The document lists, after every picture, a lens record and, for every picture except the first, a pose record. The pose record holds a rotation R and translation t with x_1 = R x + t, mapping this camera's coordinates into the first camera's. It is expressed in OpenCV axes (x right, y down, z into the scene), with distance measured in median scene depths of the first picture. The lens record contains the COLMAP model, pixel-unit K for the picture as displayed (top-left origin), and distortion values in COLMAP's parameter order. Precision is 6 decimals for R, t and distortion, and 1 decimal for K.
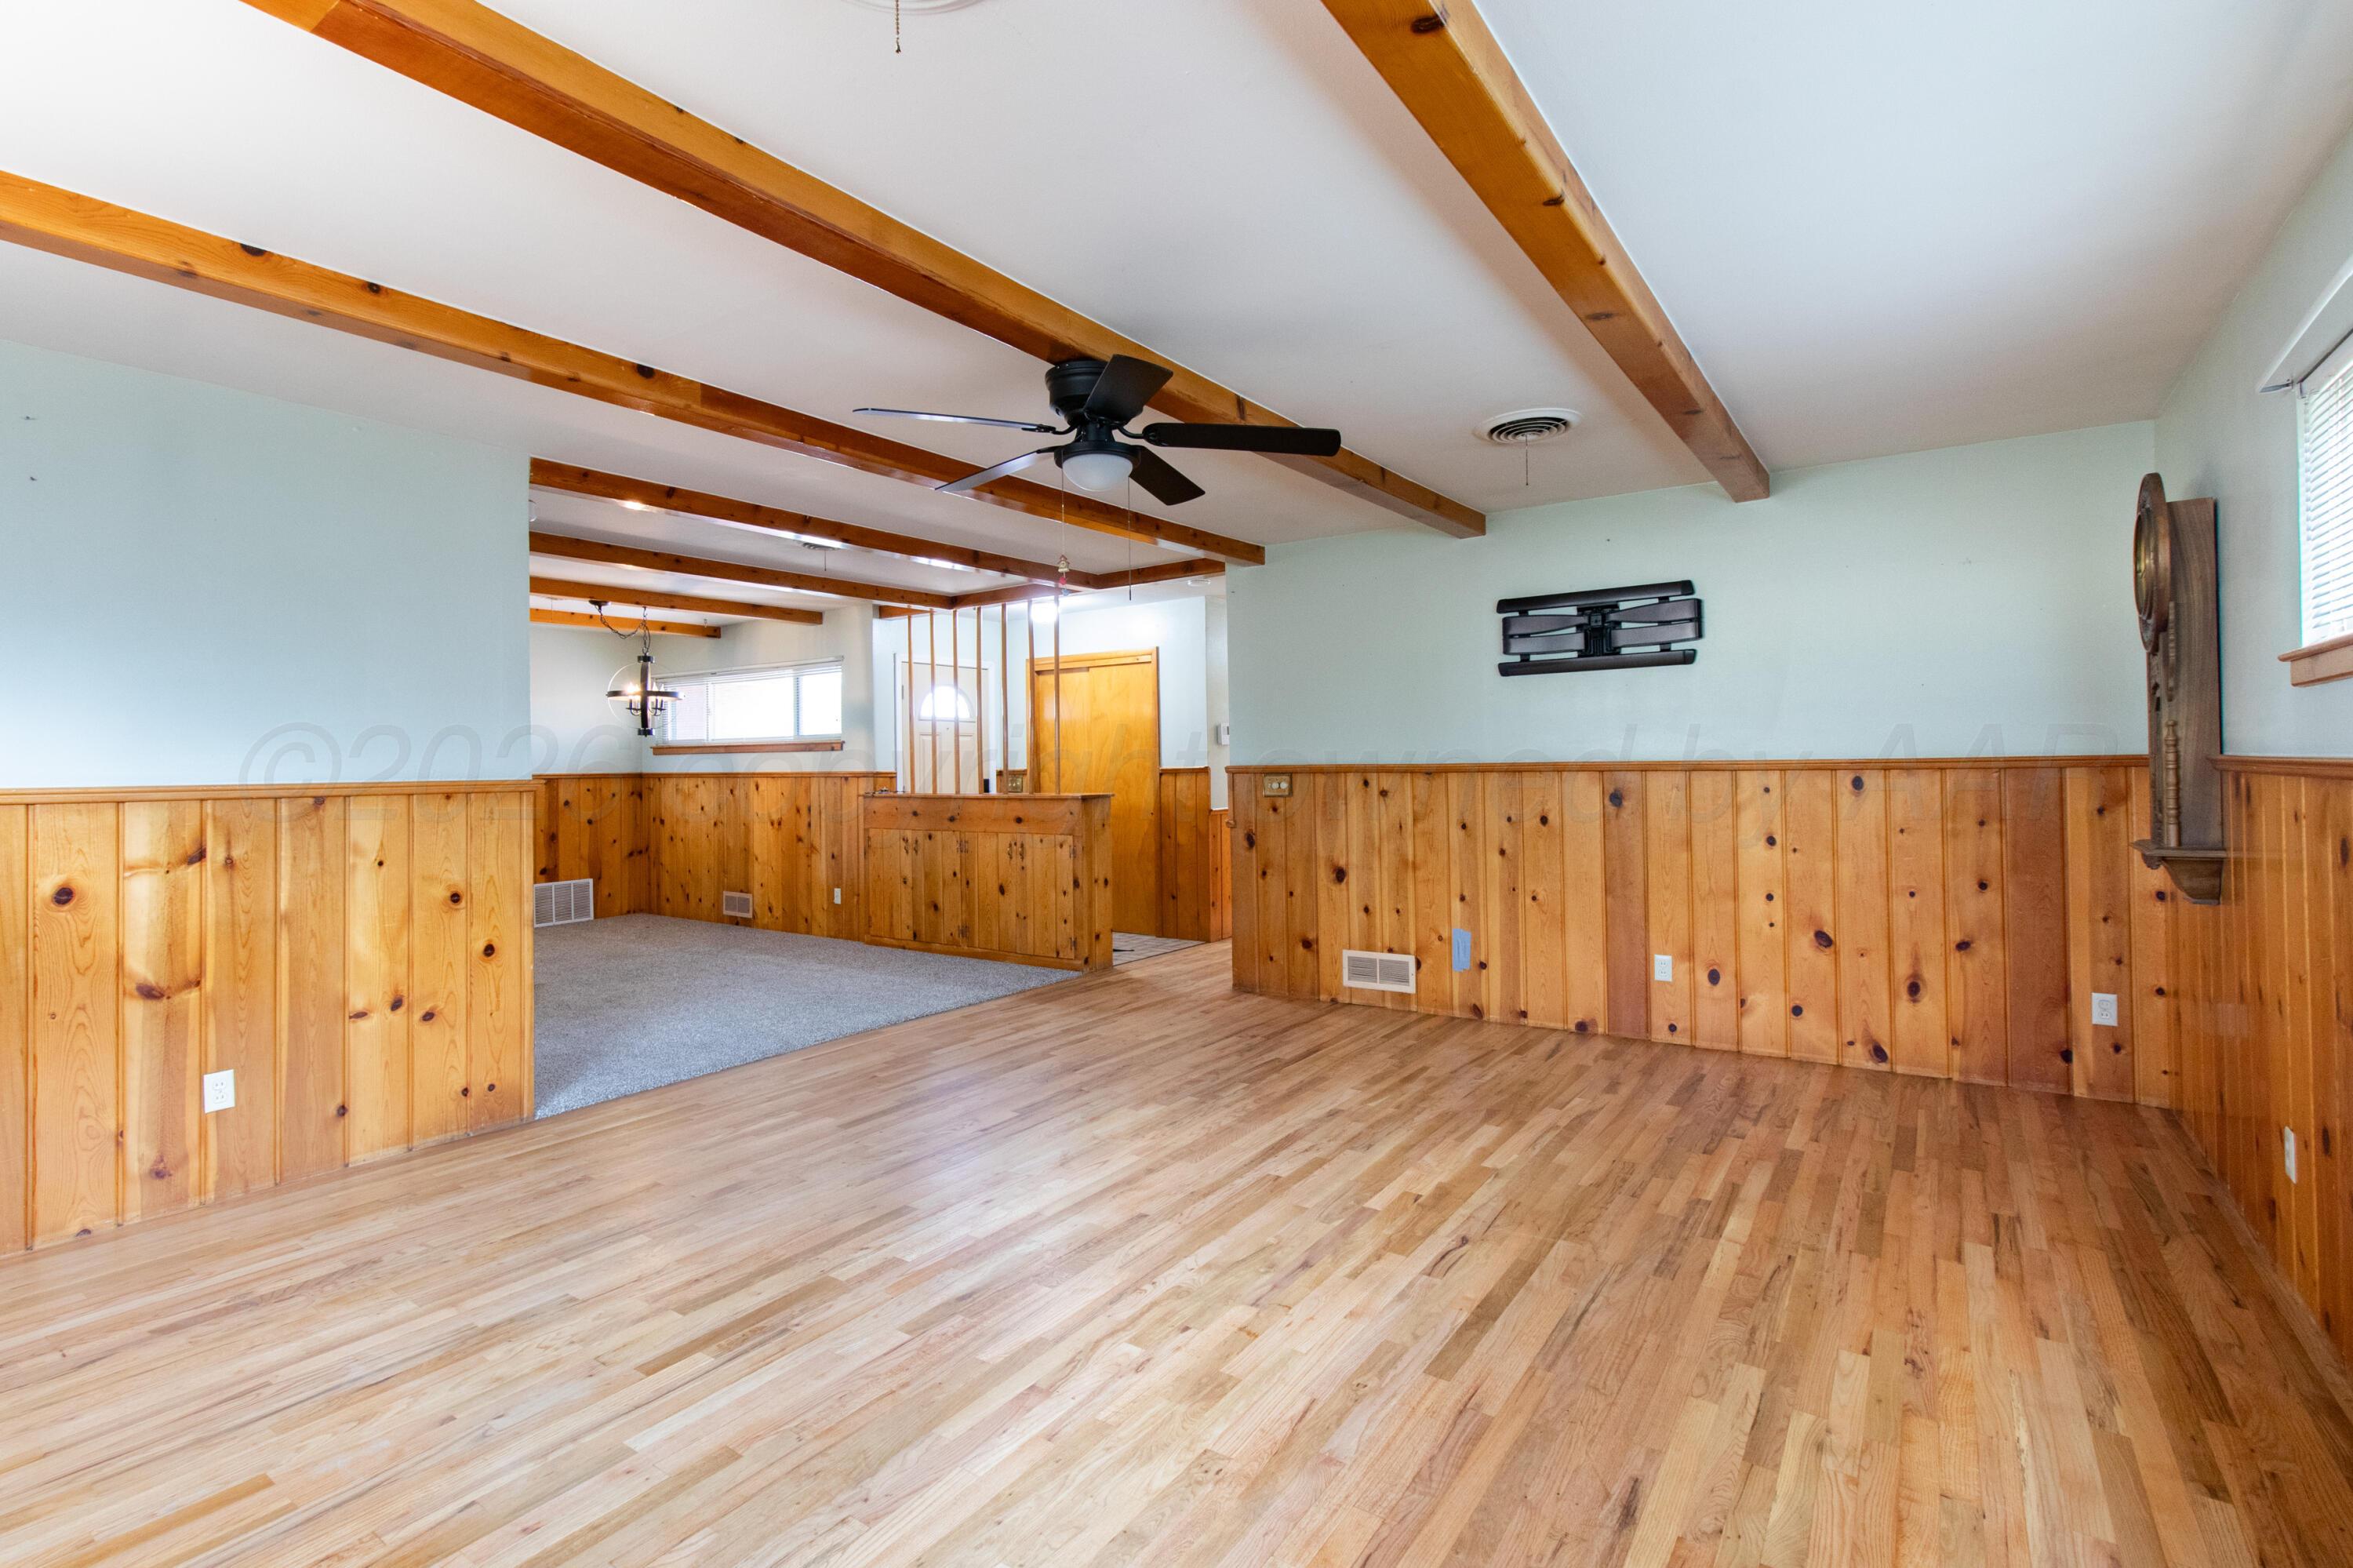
lens RADIAL K [[1107.3, 0, 1187.0], [0, 1107.3, 760.8], [0, 0, 1]] dist [-0.001236, 0.002757]
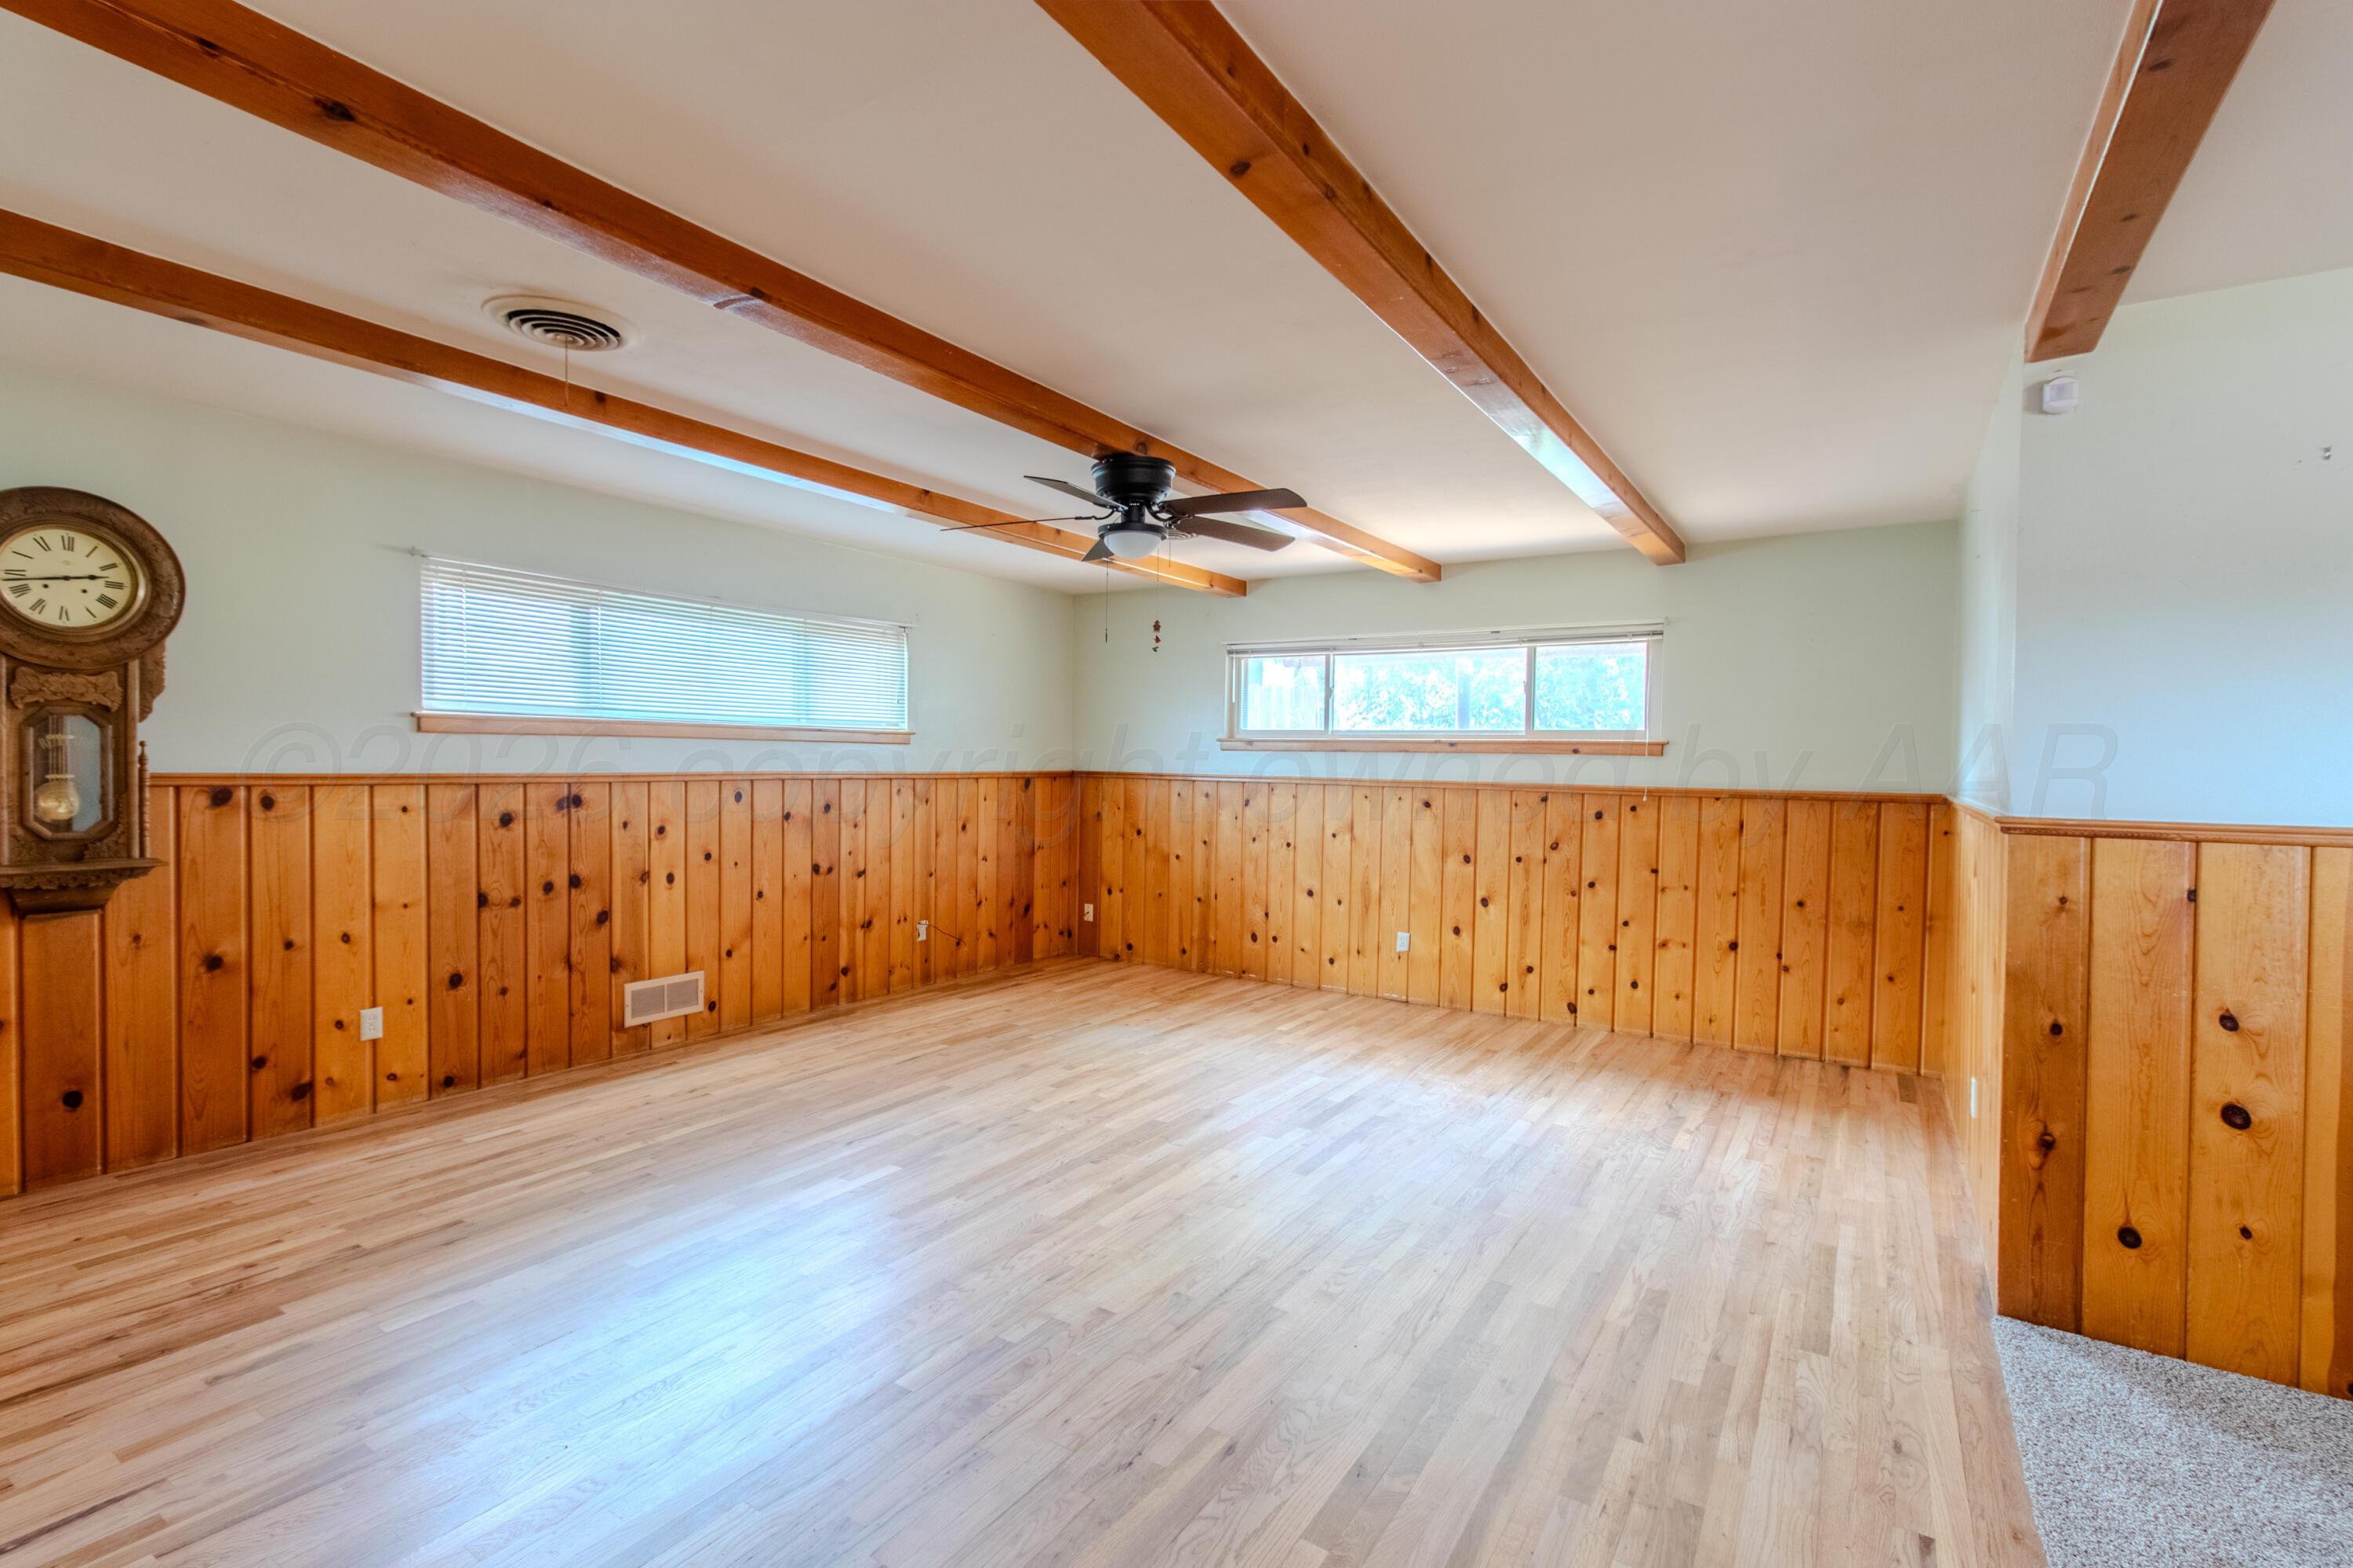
lens RADIAL K [[1107.3, 0, 1168.5], [0, 1107.3, 780.3], [0, 0, 1]] dist [-0.001236, 0.002757]
pose [[-0.999817, -0.005267, -0.018391, -0.093169], [-0.005561, 0.999857, 0.015993, -0.020262], [0.018304, 0.016093, -0.999703, 2.142440]]
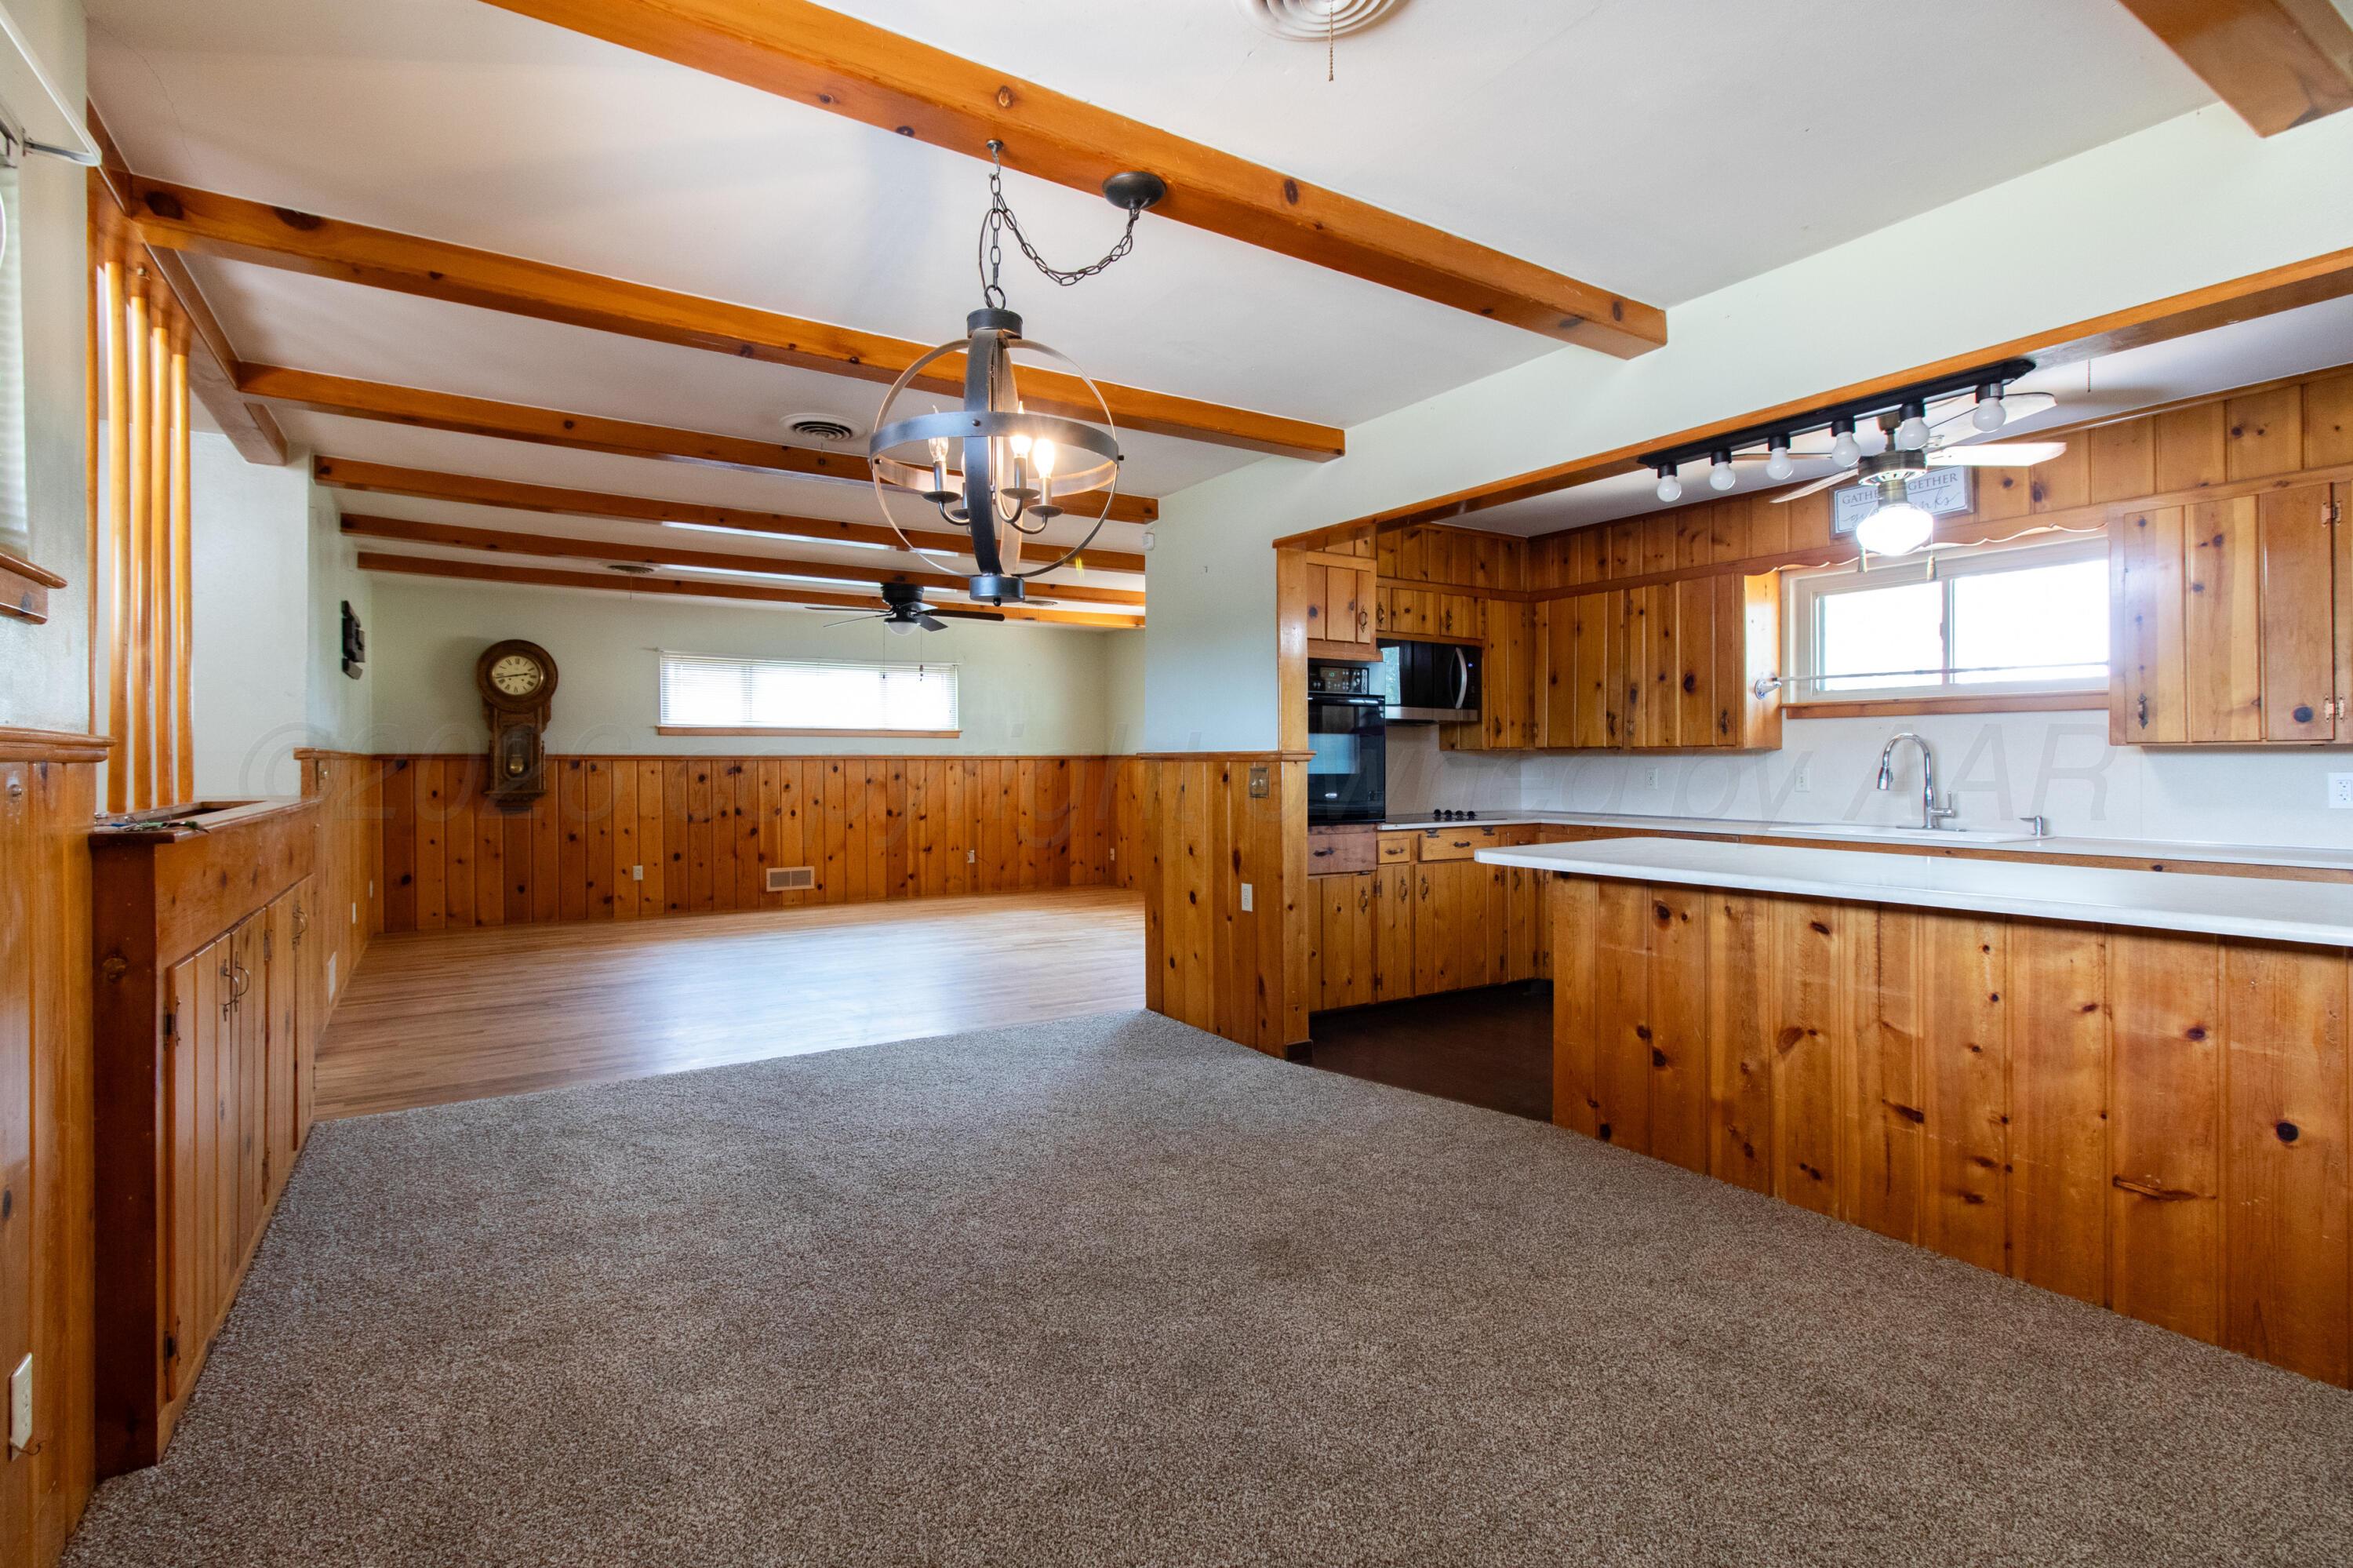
lens RADIAL K [[1107.3, 0, 1126.6], [0, 1107.3, 753.5], [0, 0, 1]] dist [-0.001236, 0.002757]
pose [[-0.912494, 0.013347, 0.408872, -1.444299], [0.008724, 0.999875, -0.013168, 0.041746], [-0.408997, -0.008448, -0.912497, 2.861919]]
